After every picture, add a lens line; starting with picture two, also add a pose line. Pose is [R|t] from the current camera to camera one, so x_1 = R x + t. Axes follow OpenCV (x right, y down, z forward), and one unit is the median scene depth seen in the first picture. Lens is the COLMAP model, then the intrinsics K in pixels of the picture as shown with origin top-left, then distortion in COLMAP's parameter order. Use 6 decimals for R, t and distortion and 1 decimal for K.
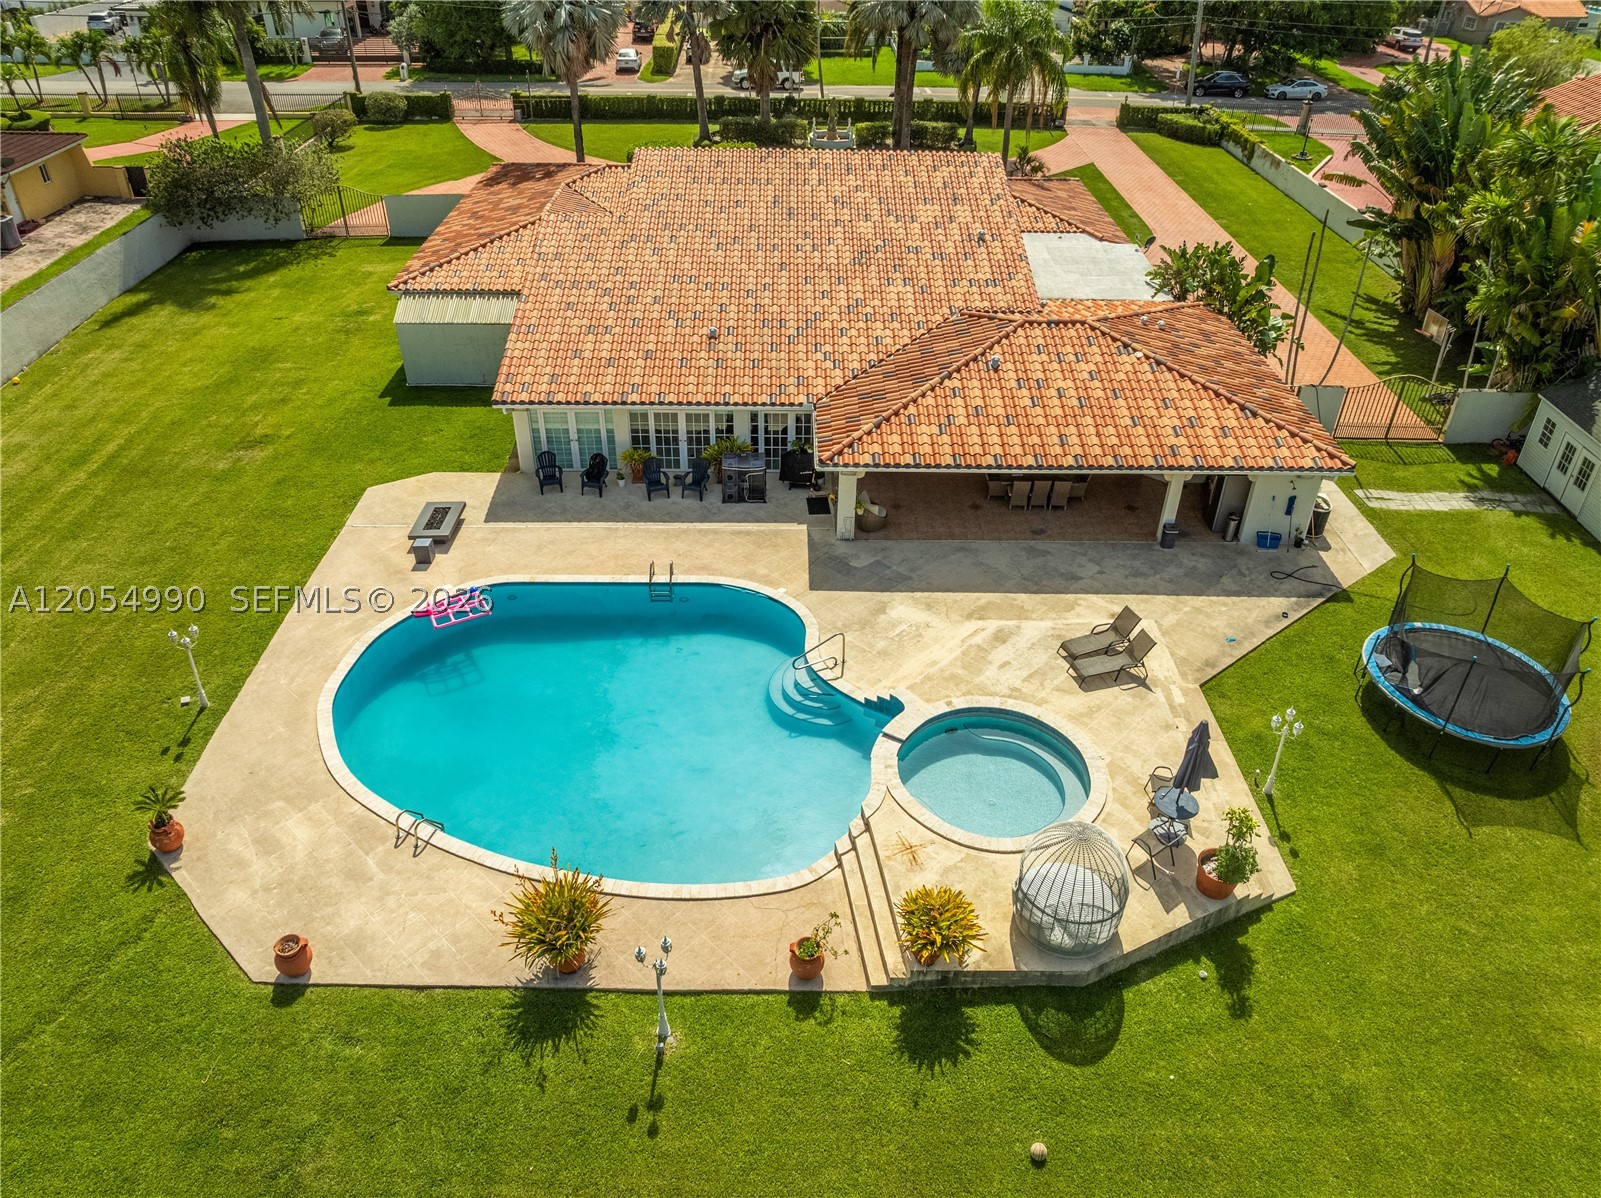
lens RADIAL K [[1127.0, 0, 804.8], [0, 1127.0, 599.0], [0, 0, 1]] dist [-0.042619, 0.004394]
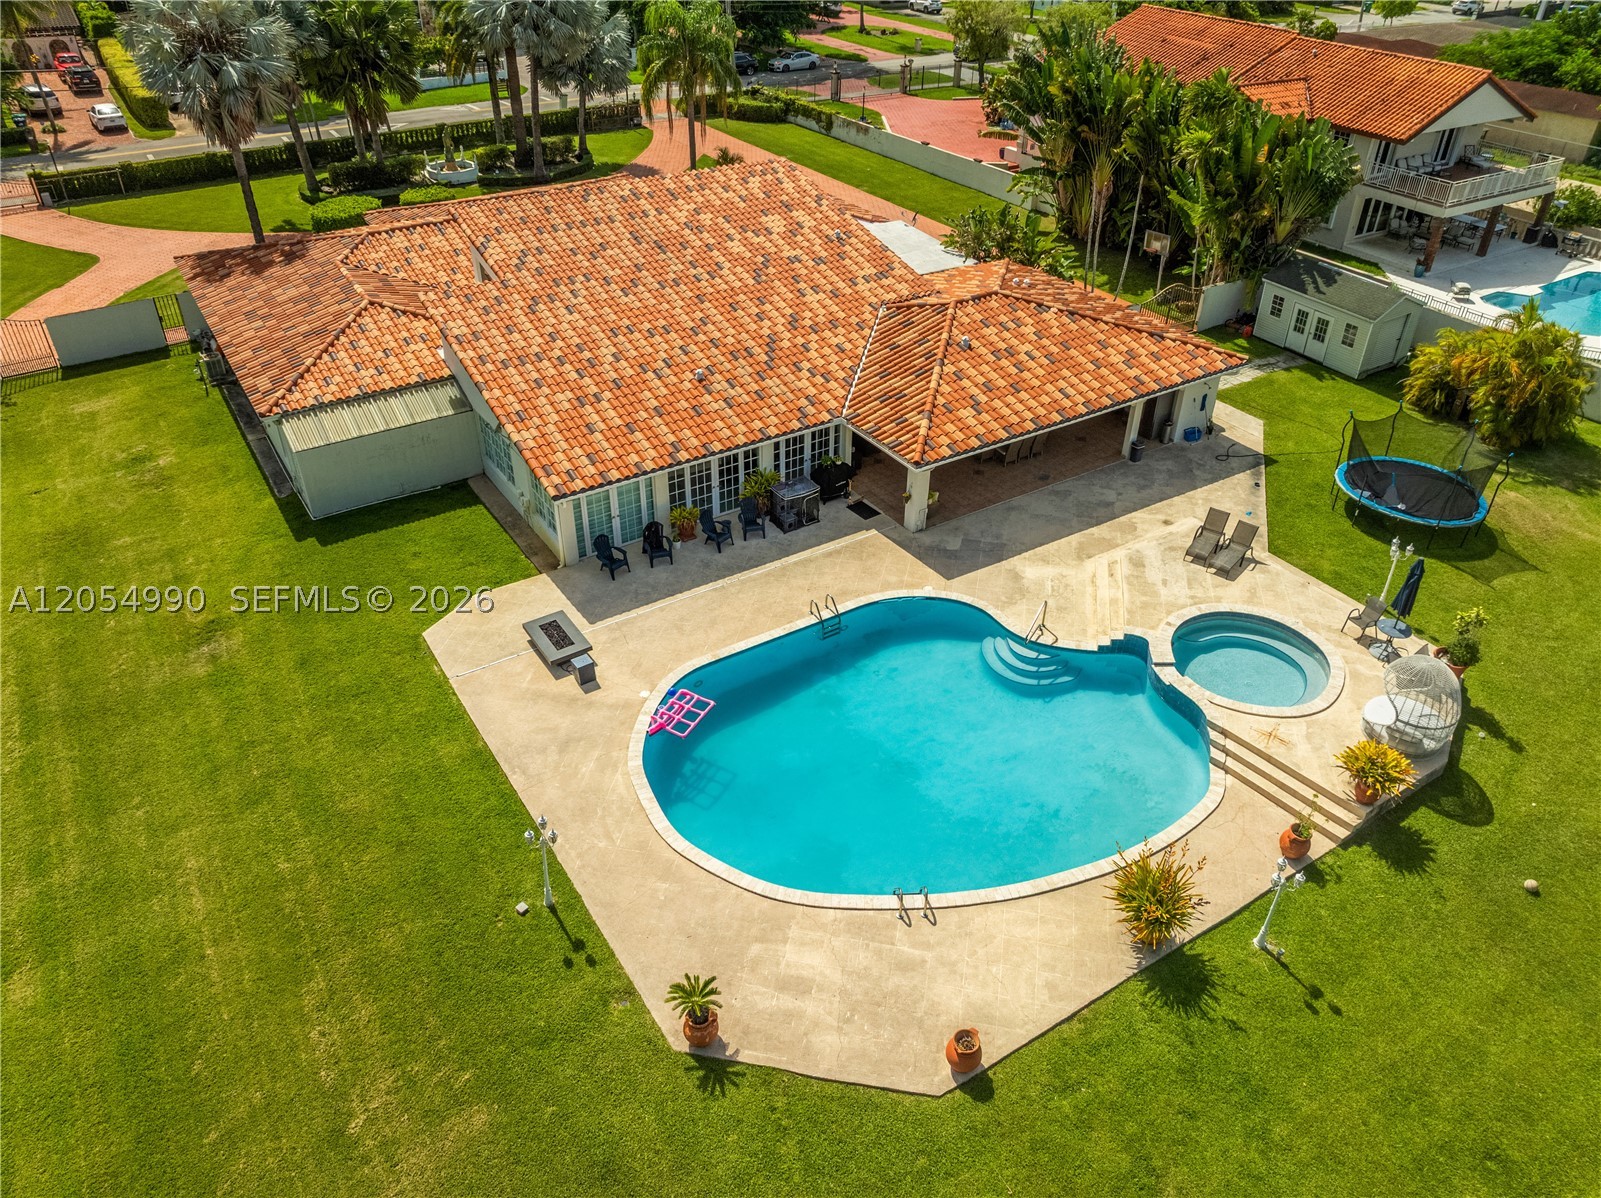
lens RADIAL K [[1127.0, 0, 804.8], [0, 1127.0, 599.0], [0, 0, 1]] dist [-0.042619, 0.004394]
pose [[0.846030, -0.309900, 0.433814, -0.514942], [0.304974, 0.948739, 0.082980, -0.107780], [-0.437292, 0.062099, 0.897173, 0.084284]]
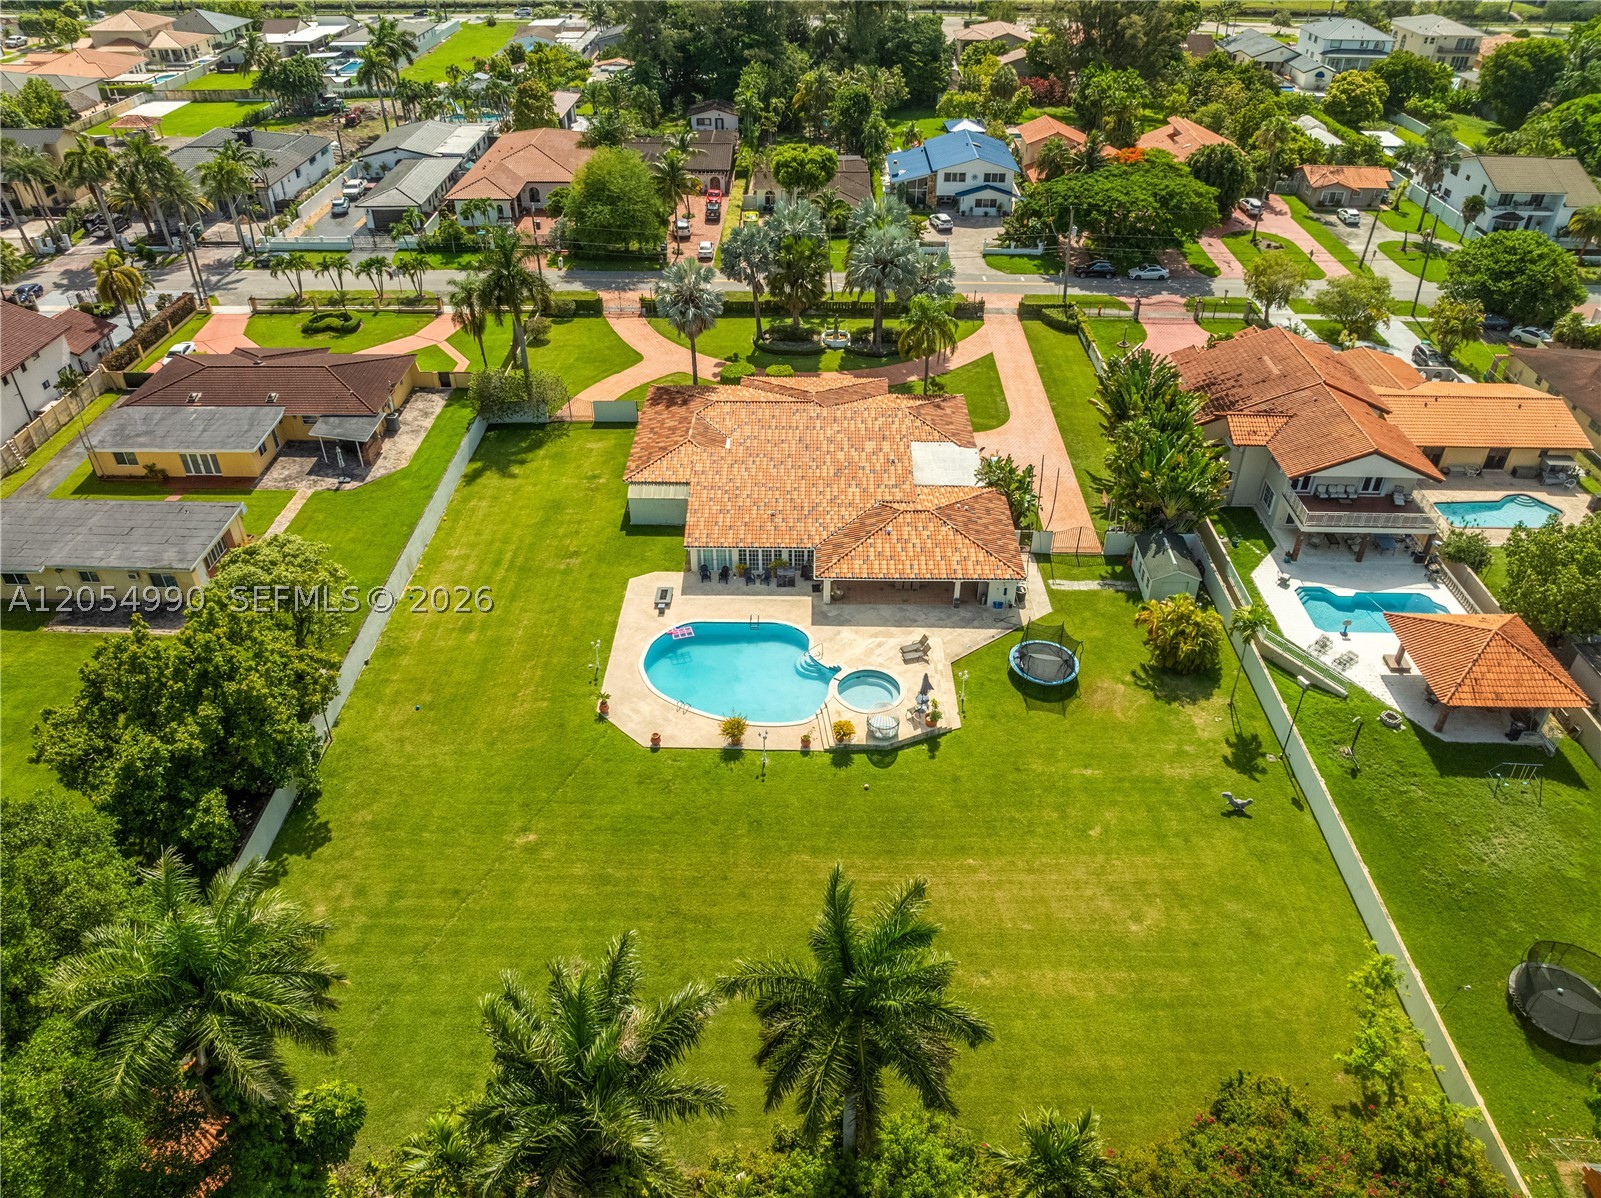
lens RADIAL K [[1127.0, 0, 804.8], [0, 1127.0, 599.0], [0, 0, 1]] dist [-0.042619, 0.004394]
pose [[0.999627, 0.005969, -0.026665, 0.051520], [-0.005553, 0.999862, 0.015643, -0.097534], [0.026755, -0.015489, 0.999522, -1.423361]]
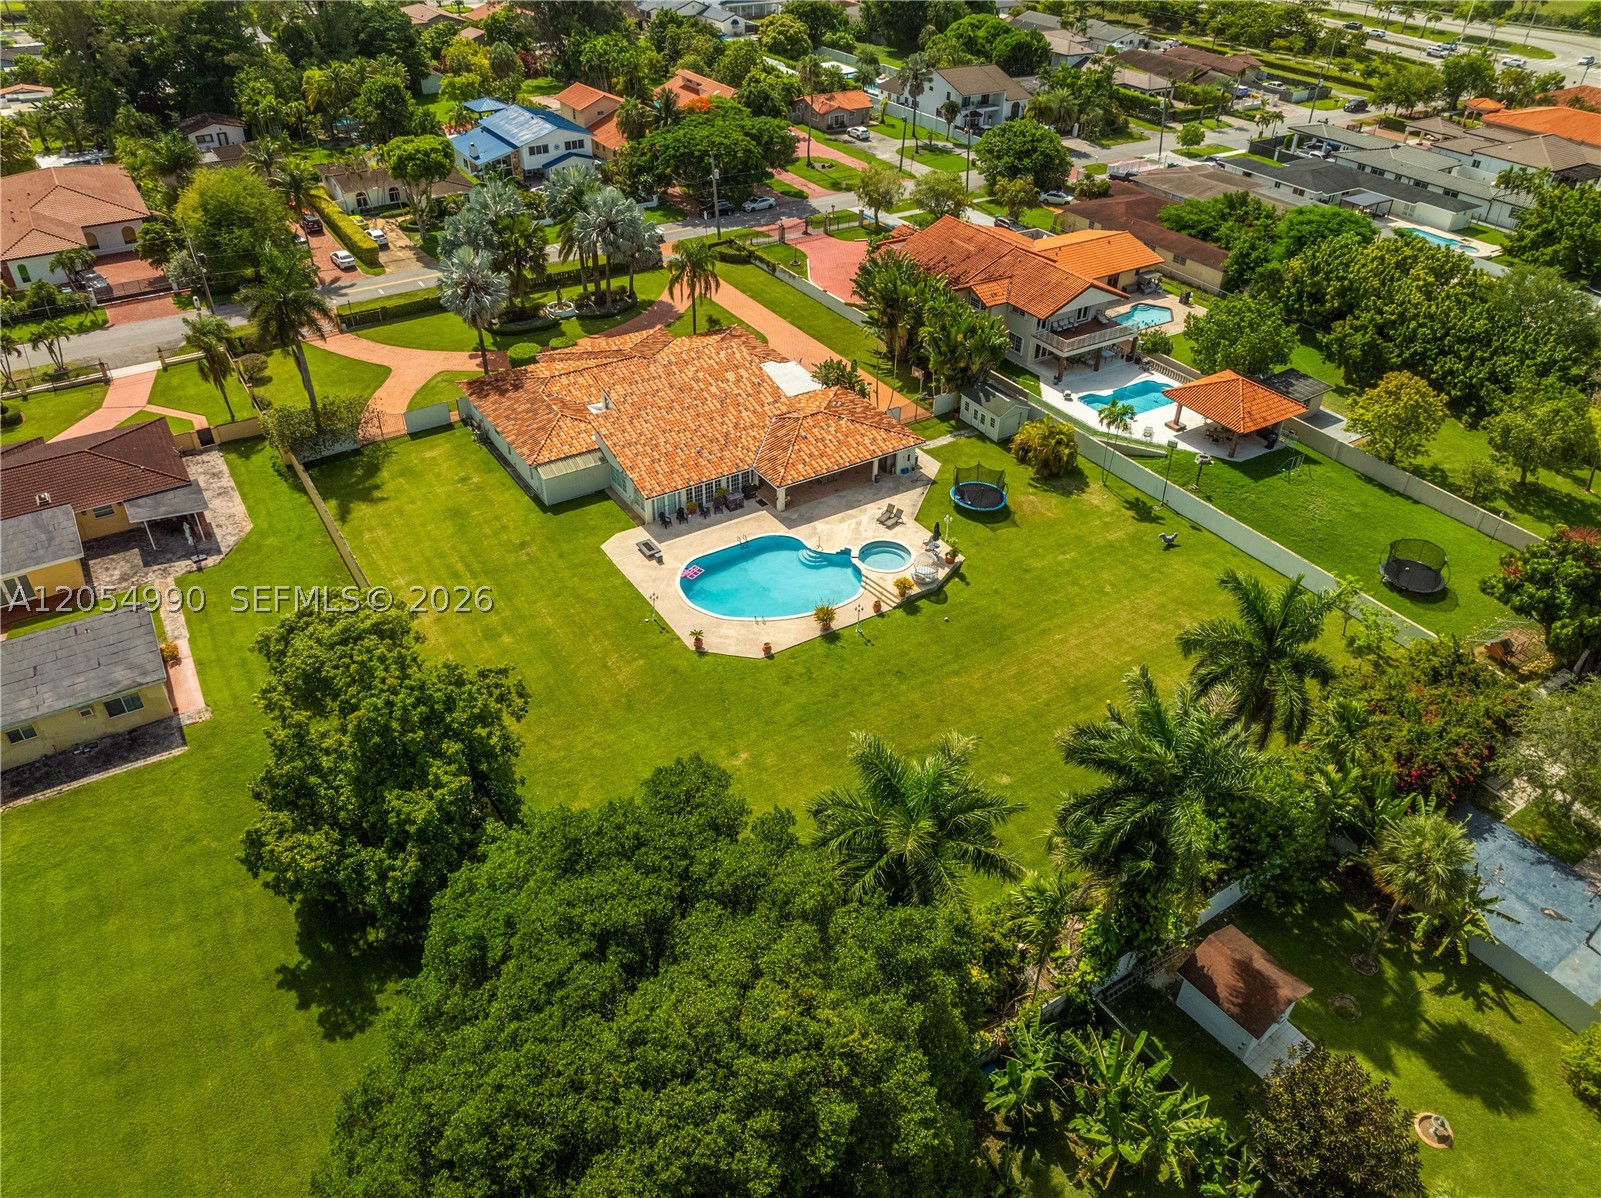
lens RADIAL K [[1127.0, 0, 804.8], [0, 1127.0, 599.0], [0, 0, 1]] dist [-0.042619, 0.004394]
pose [[0.845730, -0.314989, 0.430723, -1.131072], [0.299367, 0.948270, 0.105661, -0.118389], [-0.441723, 0.039583, 0.896278, -1.448680]]
